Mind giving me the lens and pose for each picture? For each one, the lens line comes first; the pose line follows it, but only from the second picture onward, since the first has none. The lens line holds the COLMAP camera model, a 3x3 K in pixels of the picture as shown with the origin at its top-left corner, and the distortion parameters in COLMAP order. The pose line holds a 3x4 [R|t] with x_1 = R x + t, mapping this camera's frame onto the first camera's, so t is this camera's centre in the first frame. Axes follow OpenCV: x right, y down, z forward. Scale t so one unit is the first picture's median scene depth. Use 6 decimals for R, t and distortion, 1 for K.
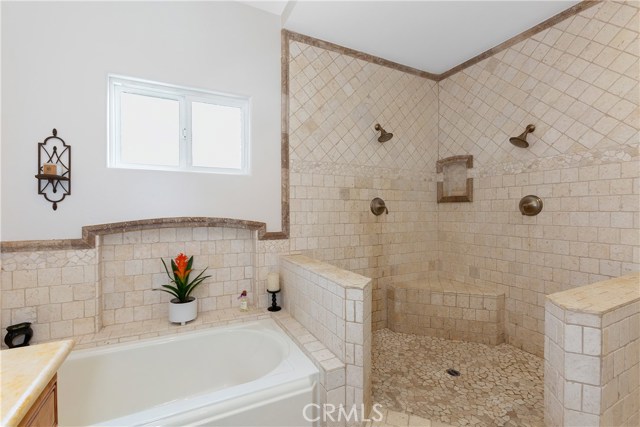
lens RADIAL K [[285.4, 0, 319.8], [0, 285.4, 214.1], [0, 0, 1]] dist [-0.021372, 0.002012]
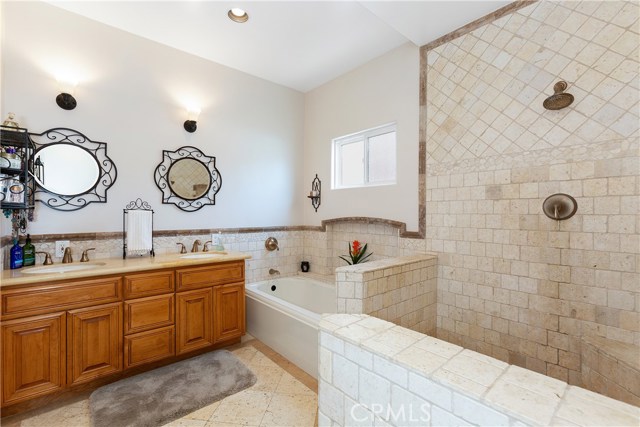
lens RADIAL K [[285.4, 0, 319.3], [0, 285.4, 212.2], [0, 0, 1]] dist [-0.021372, 0.002012]
pose [[0.236862, 0.003933, -0.971535, 0.833162], [-0.007379, 0.999970, 0.002249, -0.013950], [0.971515, 0.006636, 0.236884, 0.360321]]
